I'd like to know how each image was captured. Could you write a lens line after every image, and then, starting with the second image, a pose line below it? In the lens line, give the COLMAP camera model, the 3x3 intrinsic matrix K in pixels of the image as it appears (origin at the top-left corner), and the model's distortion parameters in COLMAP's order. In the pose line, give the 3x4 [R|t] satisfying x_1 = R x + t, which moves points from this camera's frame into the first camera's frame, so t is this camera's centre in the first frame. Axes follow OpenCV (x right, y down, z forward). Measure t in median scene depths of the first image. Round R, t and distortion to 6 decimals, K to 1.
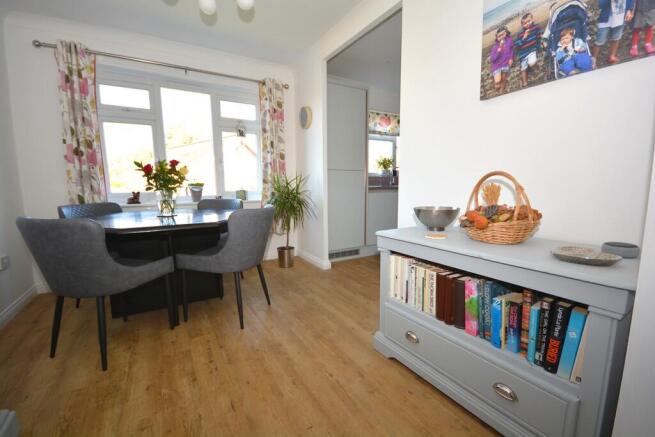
lens RADIAL K [[291.7, 0, 327.5], [0, 291.7, 218.5], [0, 0, 1]] dist [0.023181, -0.014937]
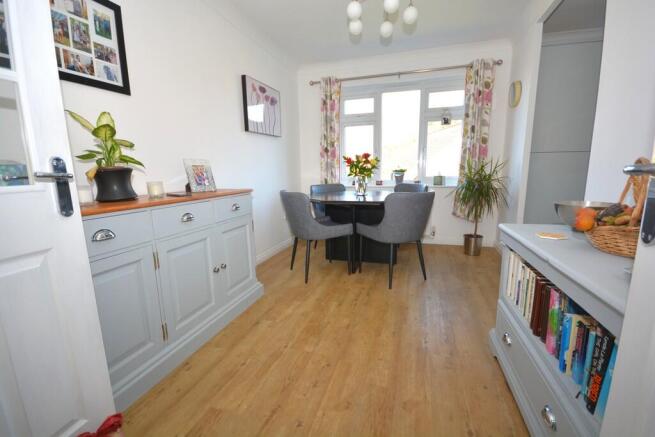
lens RADIAL K [[291.7, 0, 327.5], [0, 291.7, 218.5], [0, 0, 1]] dist [0.023181, -0.014937]
pose [[0.673006, 0.118167, -0.730136, 0.302717], [-0.077604, 0.992988, 0.089176, -0.008057], [0.735554, -0.003354, 0.677458, -0.028555]]
